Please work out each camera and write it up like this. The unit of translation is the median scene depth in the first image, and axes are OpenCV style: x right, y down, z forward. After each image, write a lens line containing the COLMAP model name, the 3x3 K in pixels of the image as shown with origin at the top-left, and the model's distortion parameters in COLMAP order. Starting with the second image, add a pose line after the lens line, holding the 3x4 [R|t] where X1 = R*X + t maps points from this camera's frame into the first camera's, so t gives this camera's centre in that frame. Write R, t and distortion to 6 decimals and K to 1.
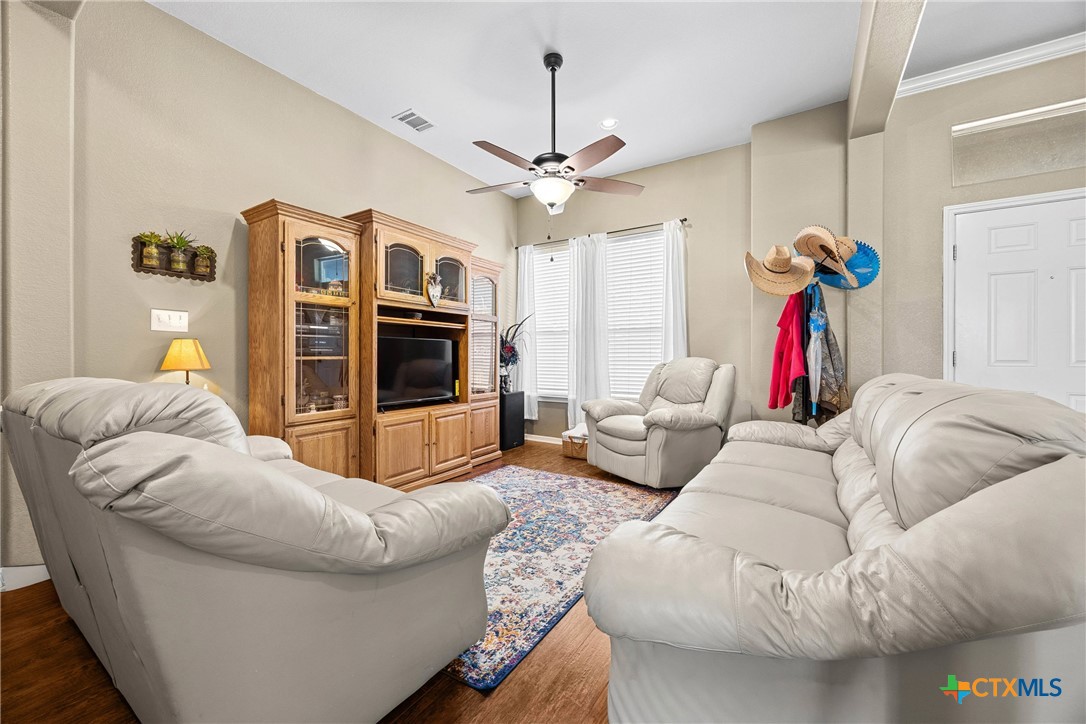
lens RADIAL K [[420.5, 0, 544.4], [0, 420.5, 356.1], [0, 0, 1]] dist [0.001218, 0.000106]
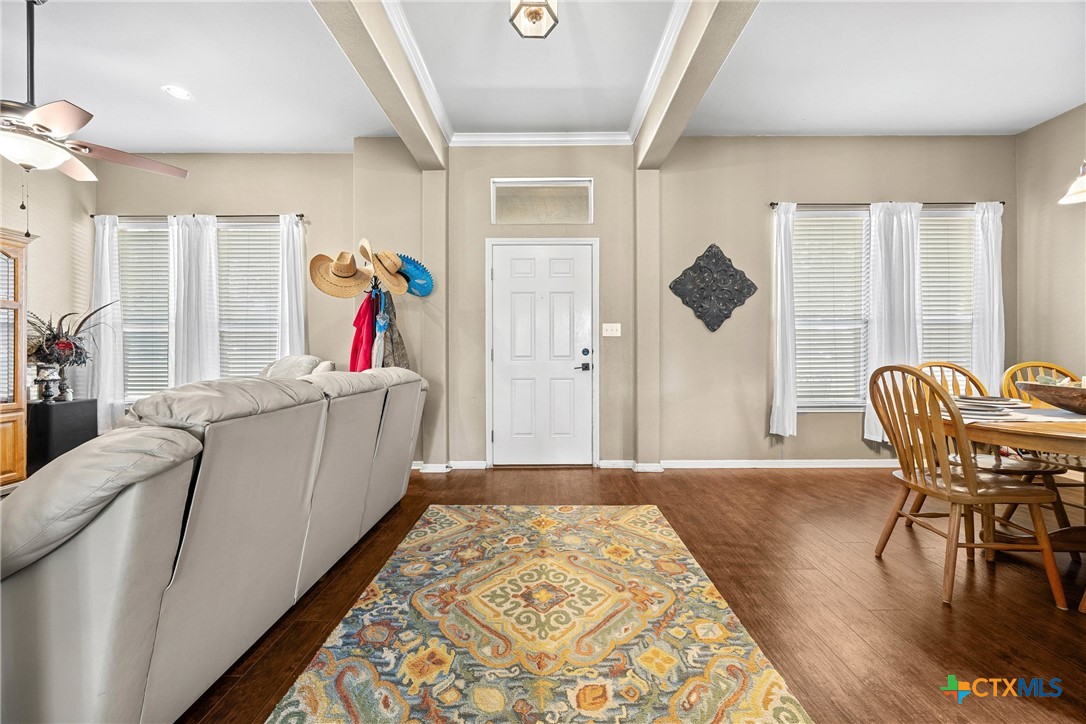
lens RADIAL K [[420.5, 0, 544.4], [0, 420.5, 356.1], [0, 0, 1]] dist [0.001218, 0.000106]
pose [[0.845244, -0.009200, 0.534302, 0.320055], [0.004243, 0.999936, 0.010505, -0.001260], [-0.534364, -0.006612, 0.845228, -0.164449]]
